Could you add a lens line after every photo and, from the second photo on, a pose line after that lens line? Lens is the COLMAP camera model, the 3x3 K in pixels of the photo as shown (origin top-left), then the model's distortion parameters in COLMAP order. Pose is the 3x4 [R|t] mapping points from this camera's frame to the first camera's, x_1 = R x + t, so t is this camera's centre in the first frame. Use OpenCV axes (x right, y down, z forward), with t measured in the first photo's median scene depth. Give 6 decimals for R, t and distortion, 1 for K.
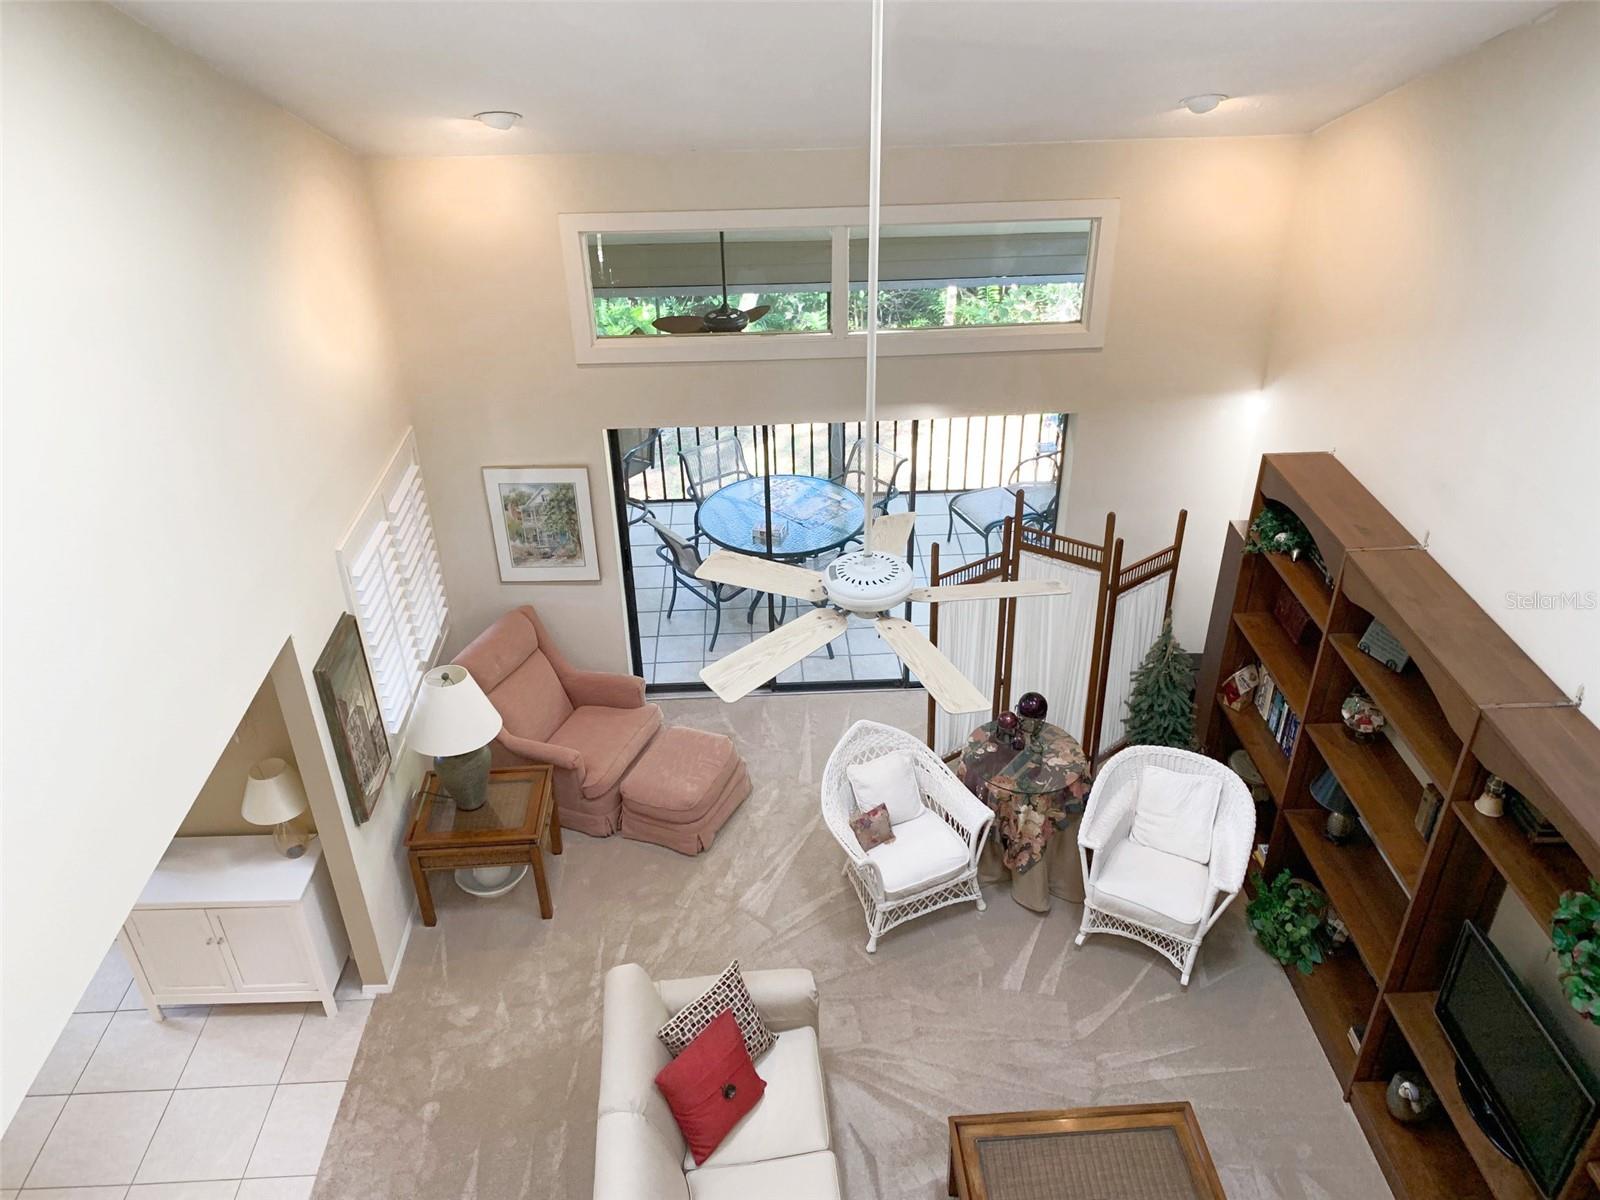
lens RADIAL K [[1232.6, 0, 805.9], [0, 1232.6, 599.1], [0, 0, 1]] dist [0.051708, -0.028508]
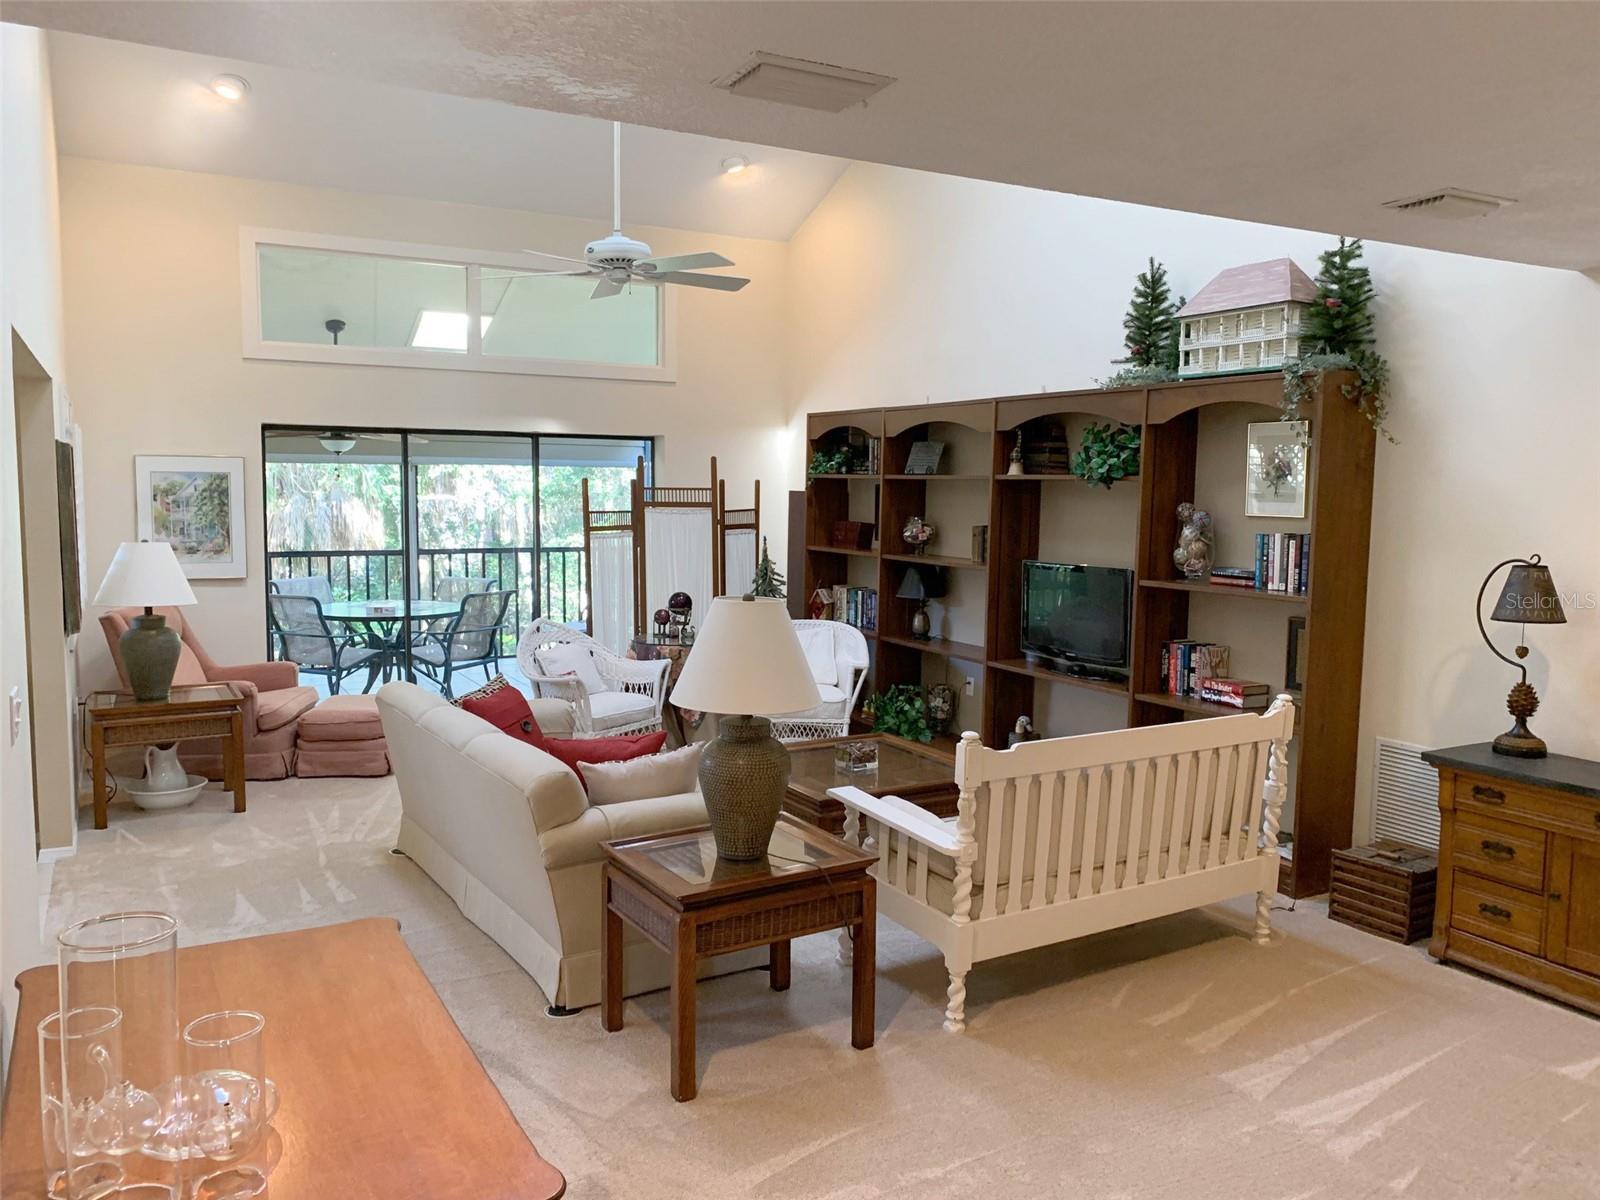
lens RADIAL K [[1232.6, 0, 808.7], [0, 1232.6, 606.9], [0, 0, 1]] dist [0.051708, -0.028508]
pose [[0.889768, -0.011437, 0.456270, -0.253142], [0.209577, 0.898301, -0.386178, 0.575781], [-0.405451, 0.439233, 0.801676, -0.024862]]
